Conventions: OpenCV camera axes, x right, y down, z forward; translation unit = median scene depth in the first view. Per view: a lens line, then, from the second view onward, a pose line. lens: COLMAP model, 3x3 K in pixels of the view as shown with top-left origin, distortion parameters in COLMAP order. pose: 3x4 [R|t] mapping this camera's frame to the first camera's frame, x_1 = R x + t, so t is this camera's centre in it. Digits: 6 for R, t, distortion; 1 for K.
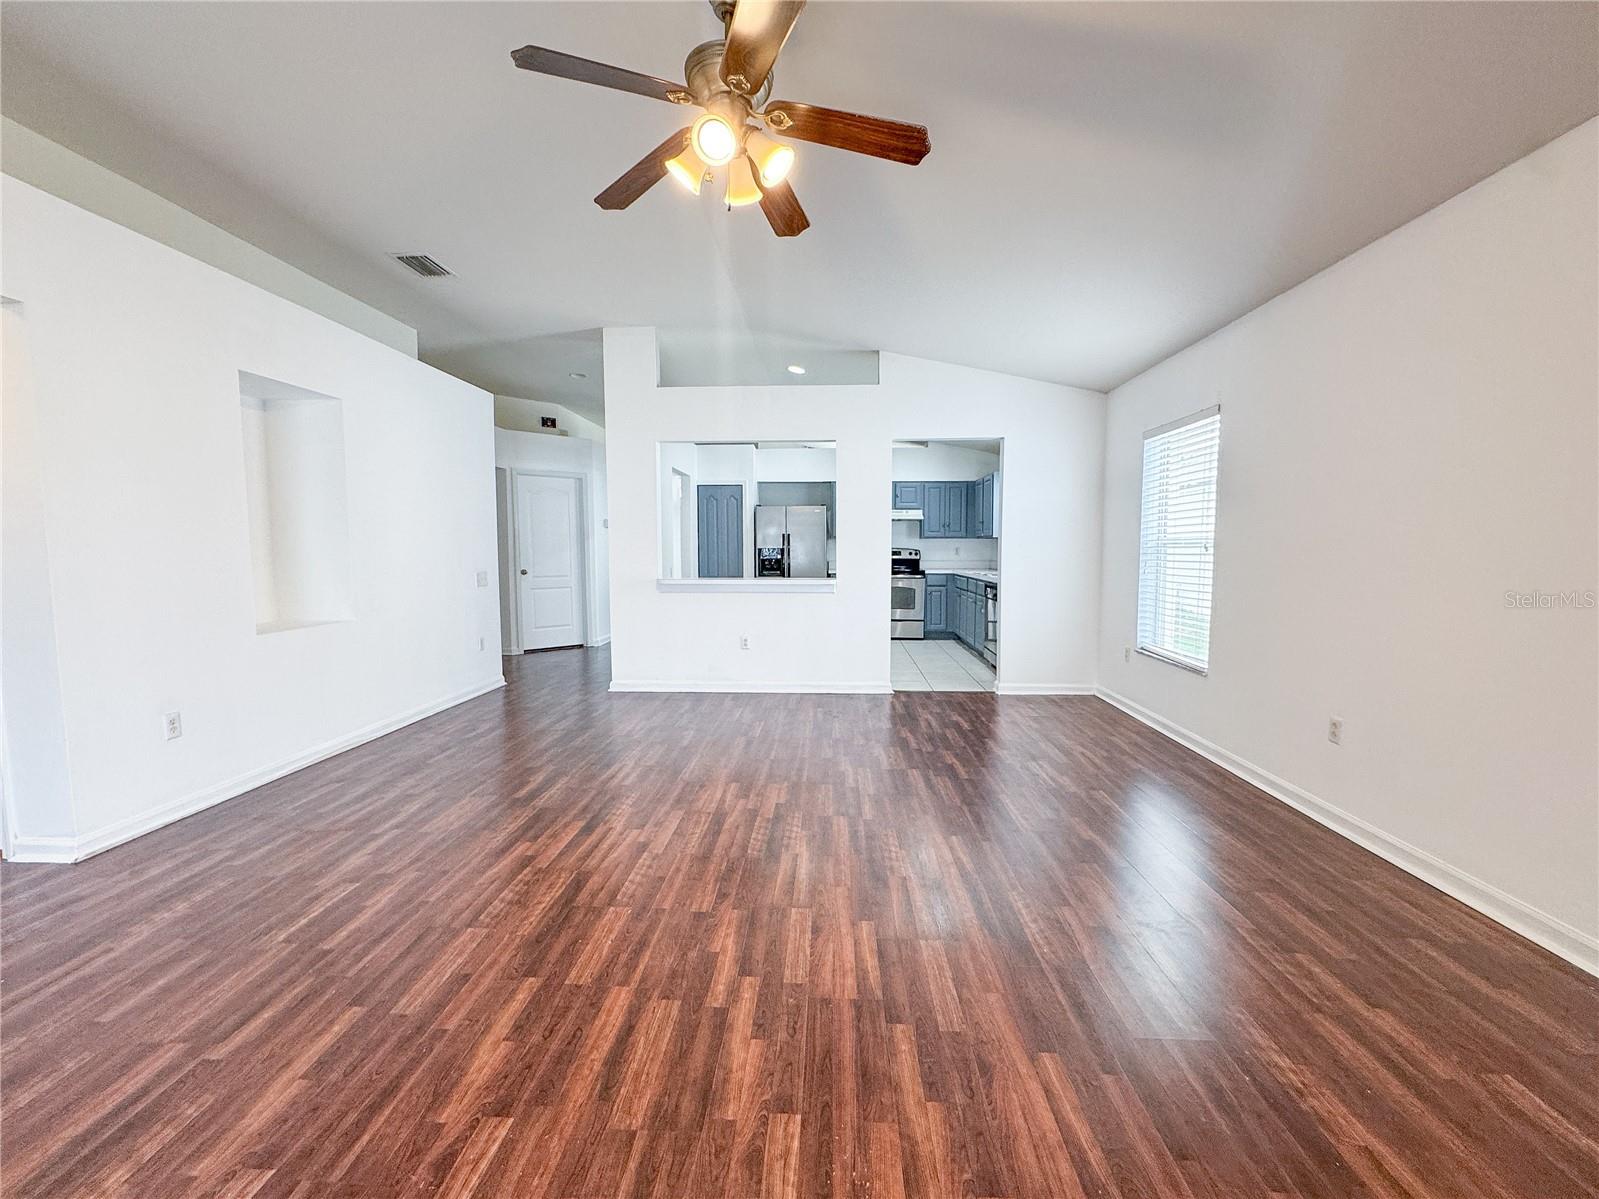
lens RADIAL K [[654.0, 0, 799.5], [0, 654.0, 599.5], [0, 0, 1]] dist [-0.001339, 0.000344]
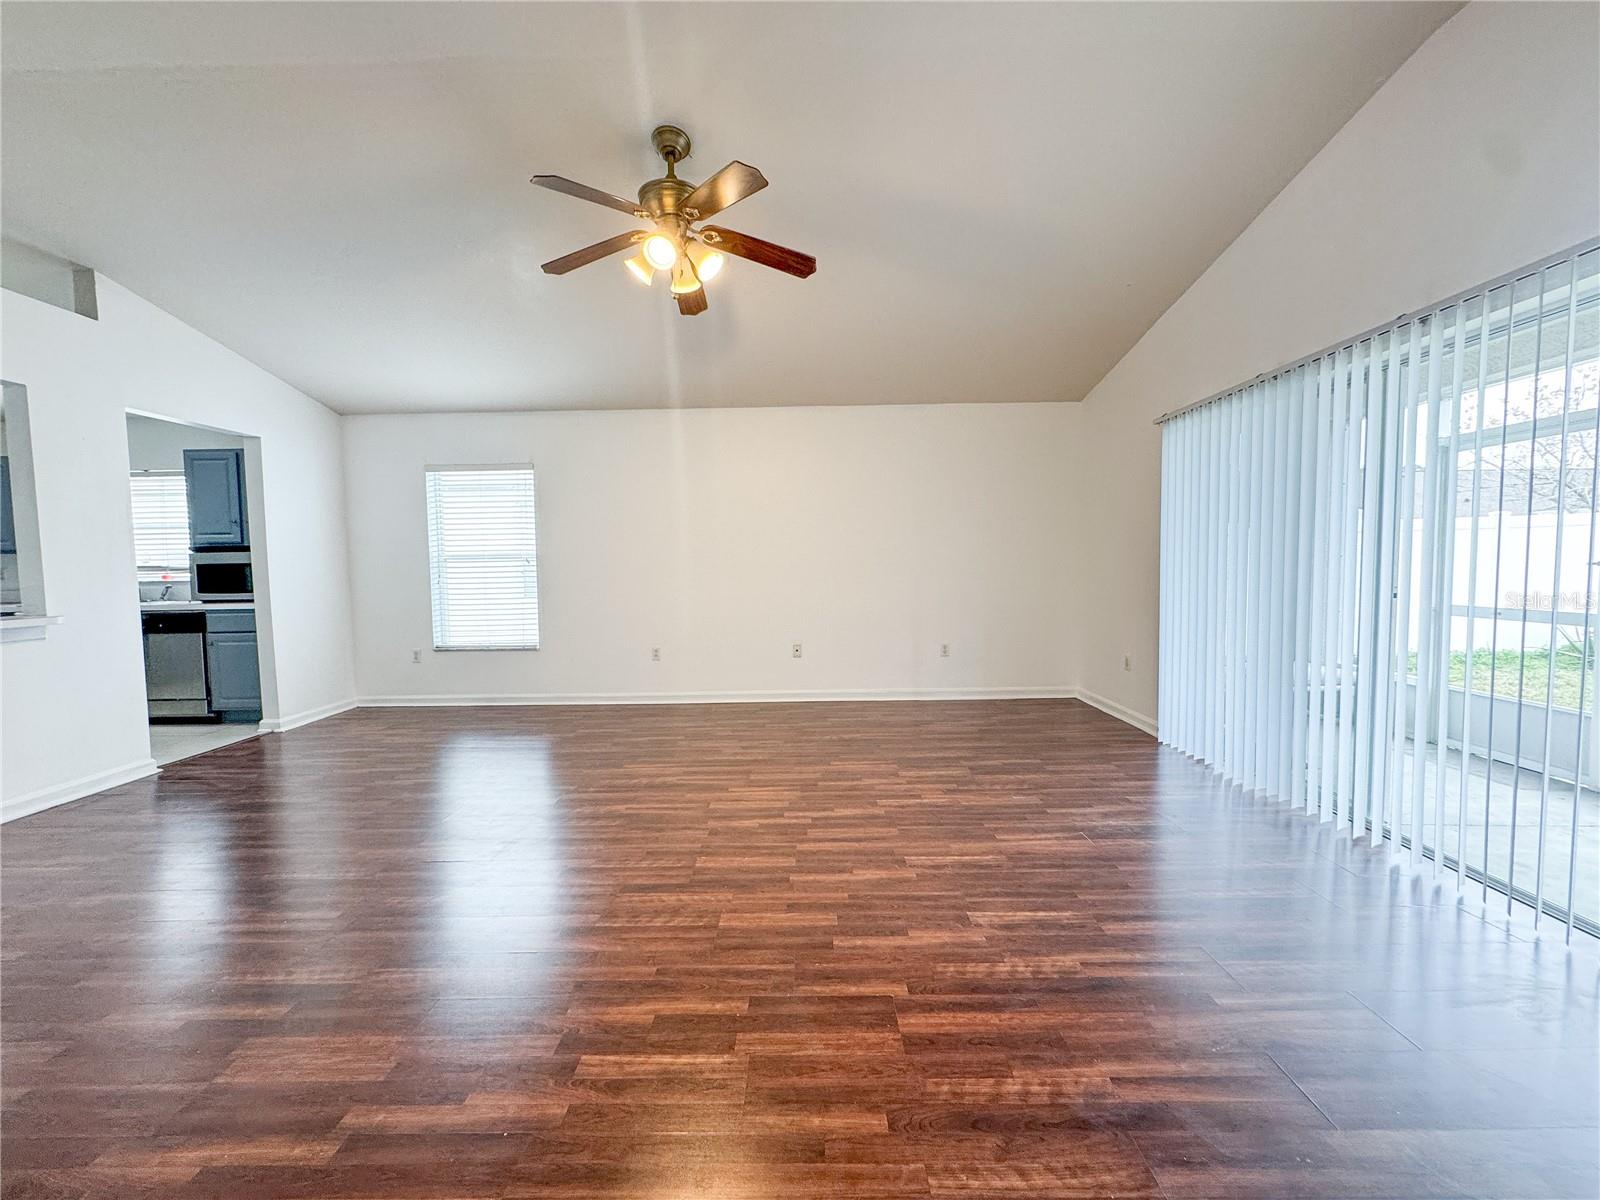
lens RADIAL K [[639.1, 0, 795.7], [0, 639.1, 603.7], [0, 0, 1]] dist [-0.001893, -0.000121]
pose [[-0.035372, -0.063078, 0.997382, -1.204647], [0.095648, 0.993211, 0.066207, -0.034173], [-0.994787, 0.097740, -0.029099, 0.713547]]
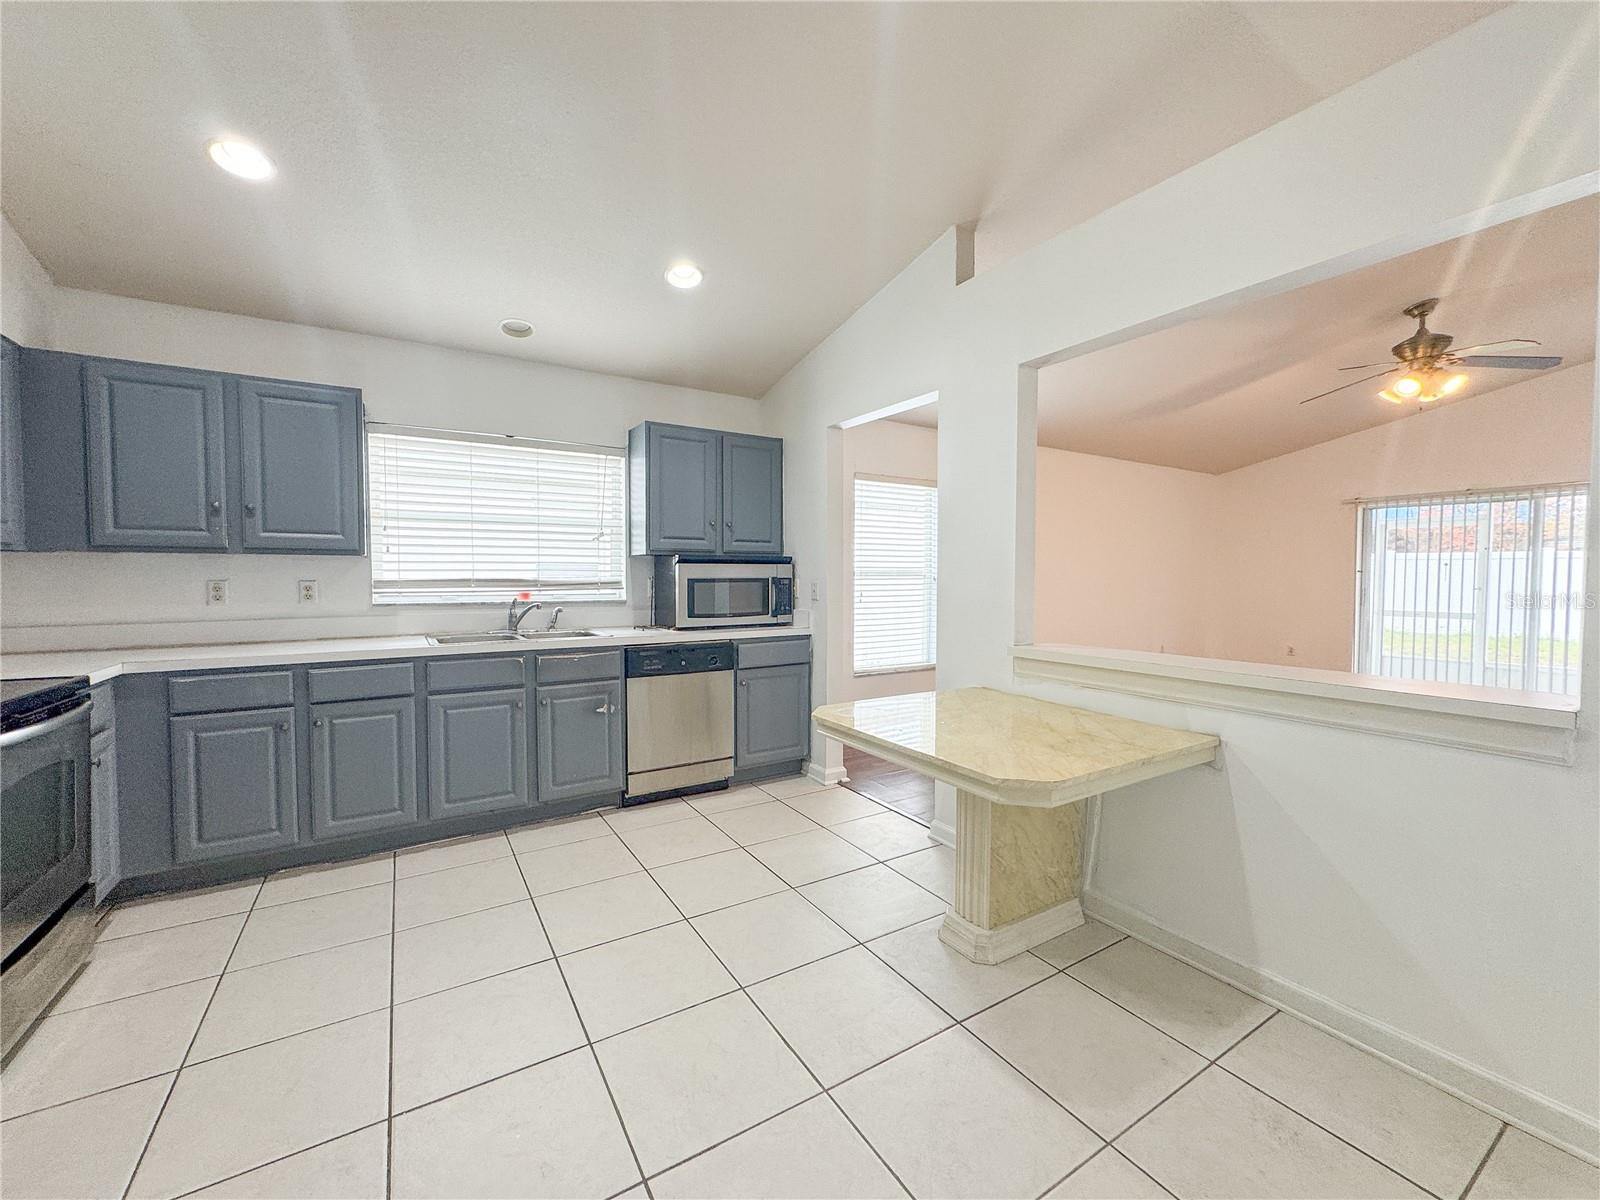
lens RADIAL K [[650.0, 0, 803.3], [0, 650.0, 600.6], [0, 0, 1]] dist [-0.001616, 0.000428]
pose [[-0.576145, -0.034717, 0.816610, -0.548550], [0.062280, 0.994328, 0.086213, -0.260981], [-0.814971, 0.100530, -0.570715, 3.096048]]
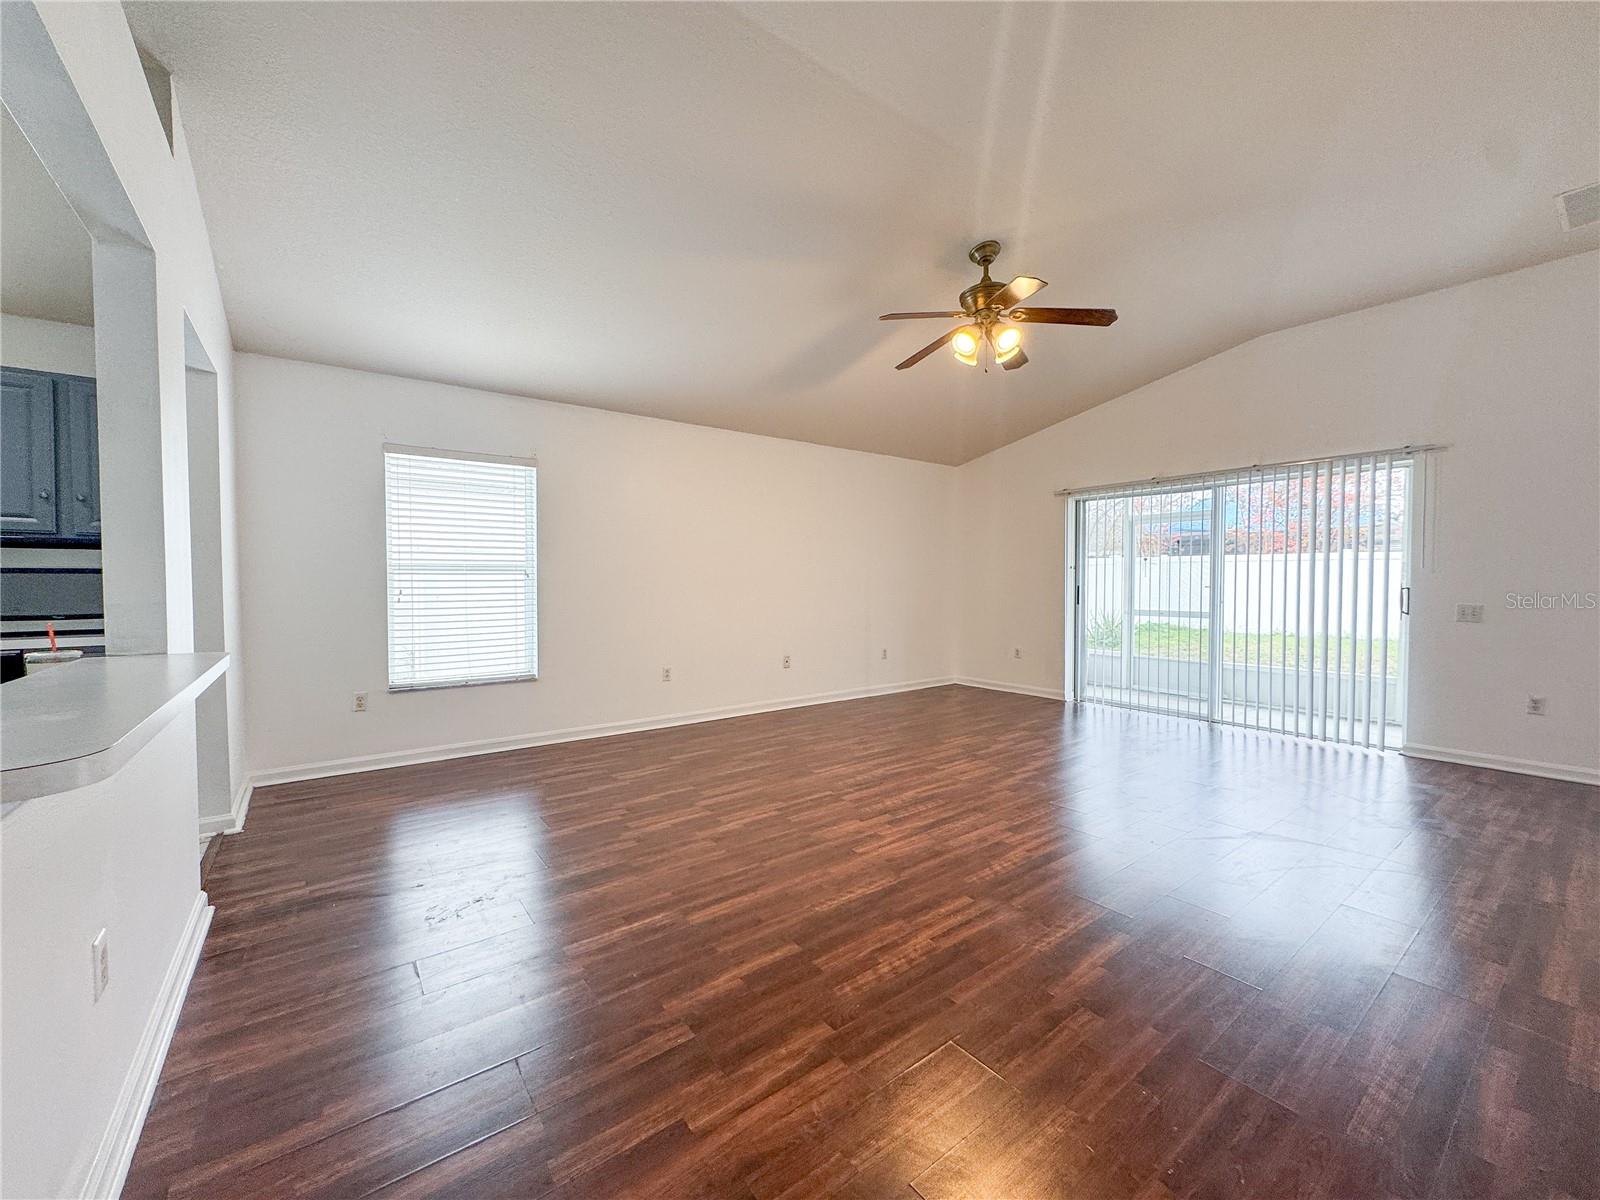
lens RADIAL K [[634.8, 0, 802.0], [0, 634.8, 600.5], [0, 0, 1]] dist [0.000300, -0.000255]
pose [[-0.640500, -0.023095, 0.767611, -0.899639], [0.061720, 0.994766, 0.081429, -0.144884], [-0.765474, 0.099533, -0.635722, 2.065564]]
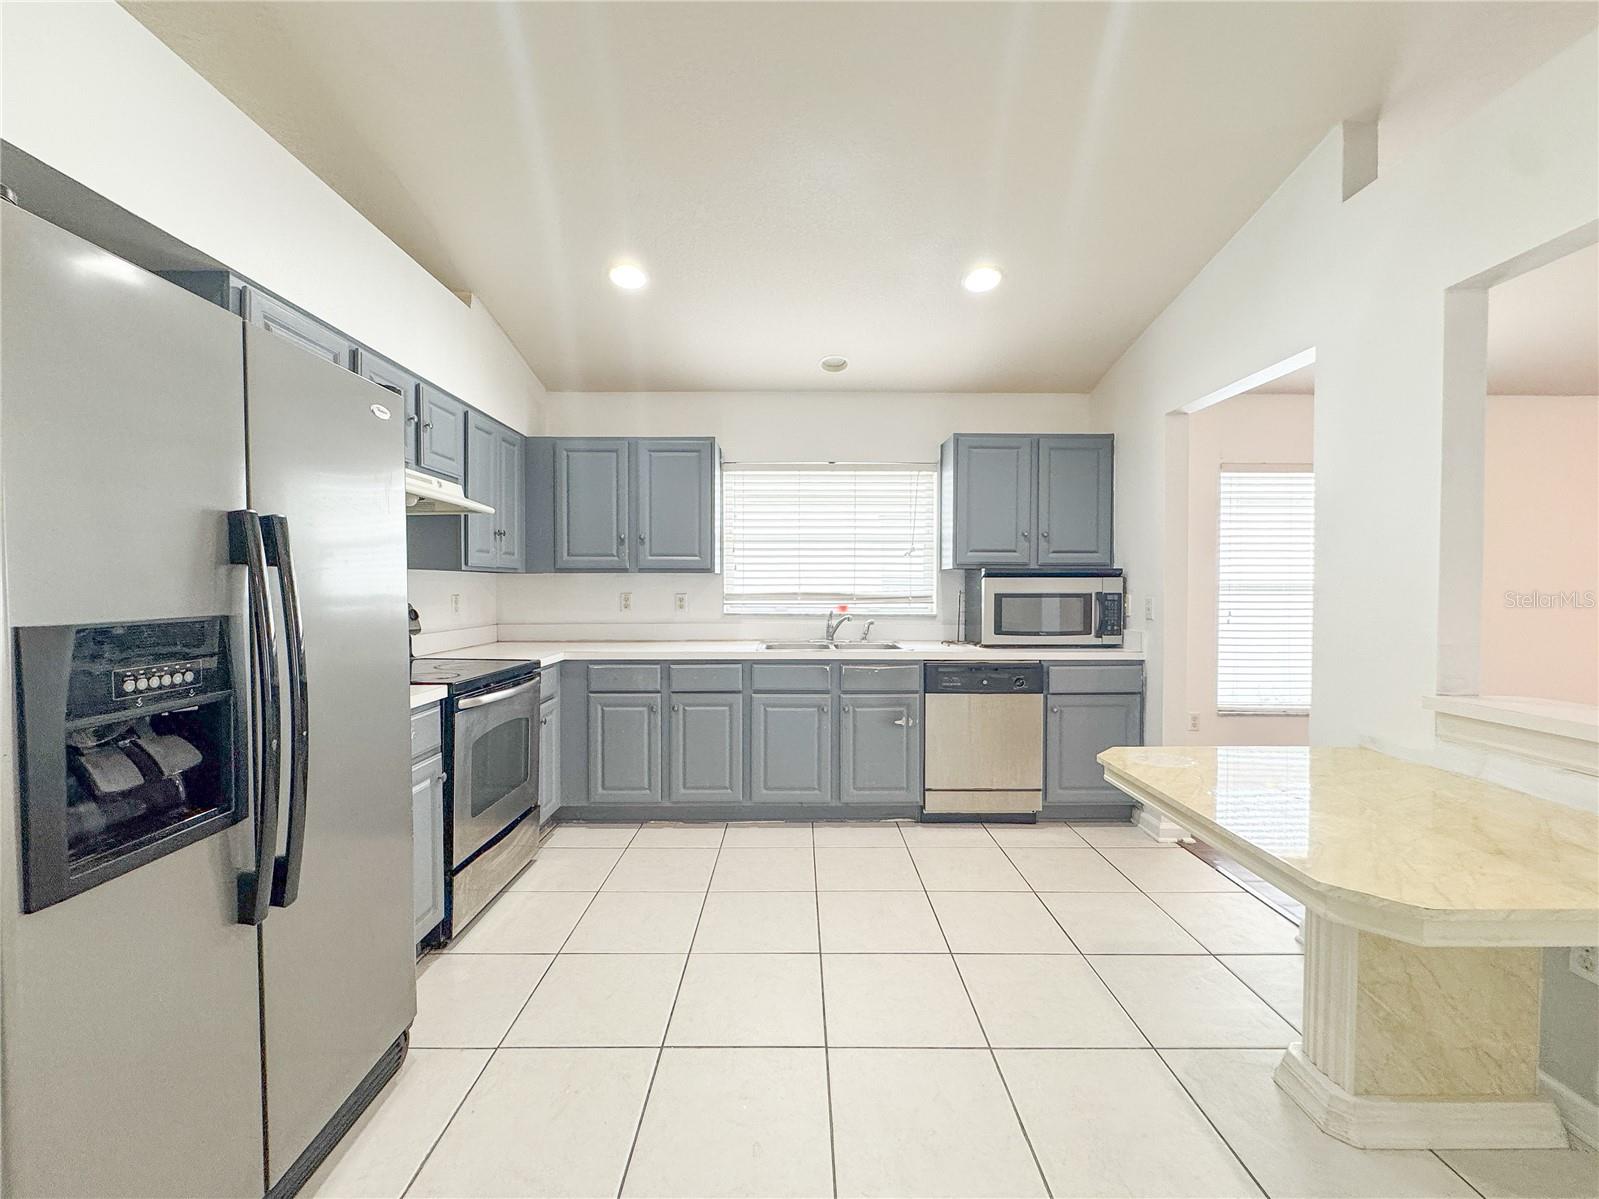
lens RADIAL K [[654.0, 0, 799.5], [0, 654.0, 599.5], [0, 0, 1]] dist [-0.001339, 0.000344]
pose [[-0.059466, -0.022617, 0.997974, -0.572221], [0.077021, 0.996659, 0.027176, -0.257283], [-0.995255, 0.078481, -0.057526, 2.962801]]
